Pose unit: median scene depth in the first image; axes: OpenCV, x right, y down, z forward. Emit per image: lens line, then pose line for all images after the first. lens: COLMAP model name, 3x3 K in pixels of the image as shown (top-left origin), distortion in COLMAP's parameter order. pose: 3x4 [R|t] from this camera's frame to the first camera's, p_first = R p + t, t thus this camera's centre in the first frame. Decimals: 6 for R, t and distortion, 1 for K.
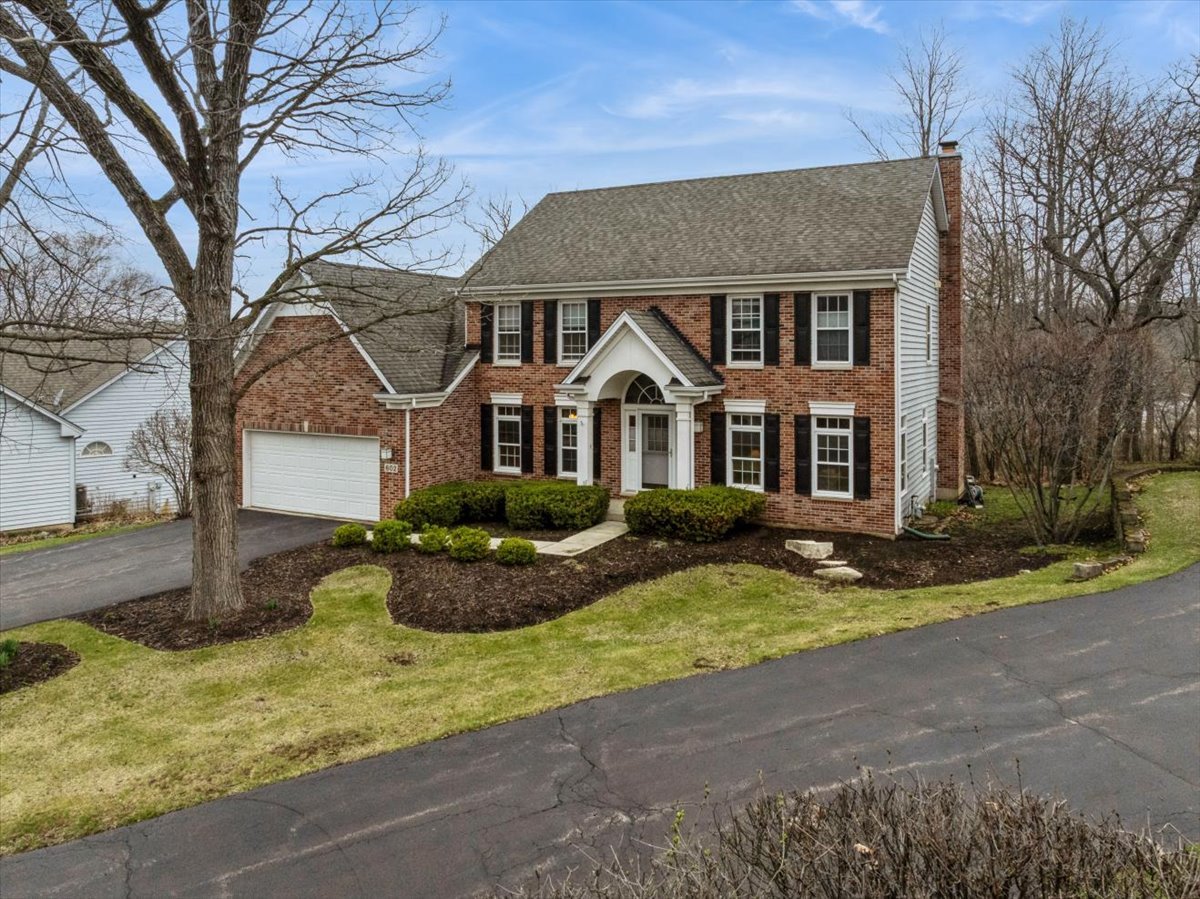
lens RADIAL K [[859.6, 0, 600.1], [0, 859.6, 352.1], [0, 0, 1]] dist [-0.024806, -0.005456]
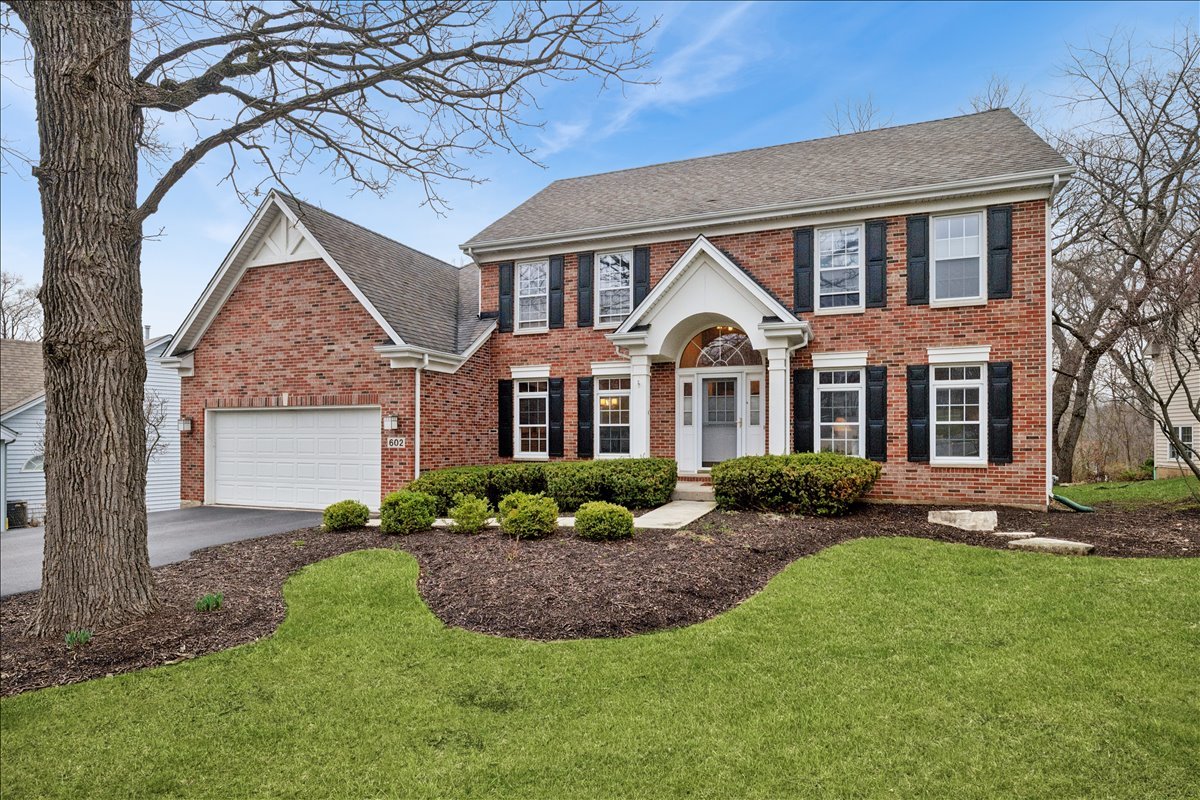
lens RADIAL K [[644.4, 0, 593.3], [0, 644.4, 433.3], [0, 0, 1]] dist [-0.001847, 0.001039]
pose [[0.994114, 0.001726, 0.108330, -0.127700], [-0.001214, 0.999988, -0.004791, 0.130307], [-0.108337, 0.004631, 0.994103, 0.388324]]
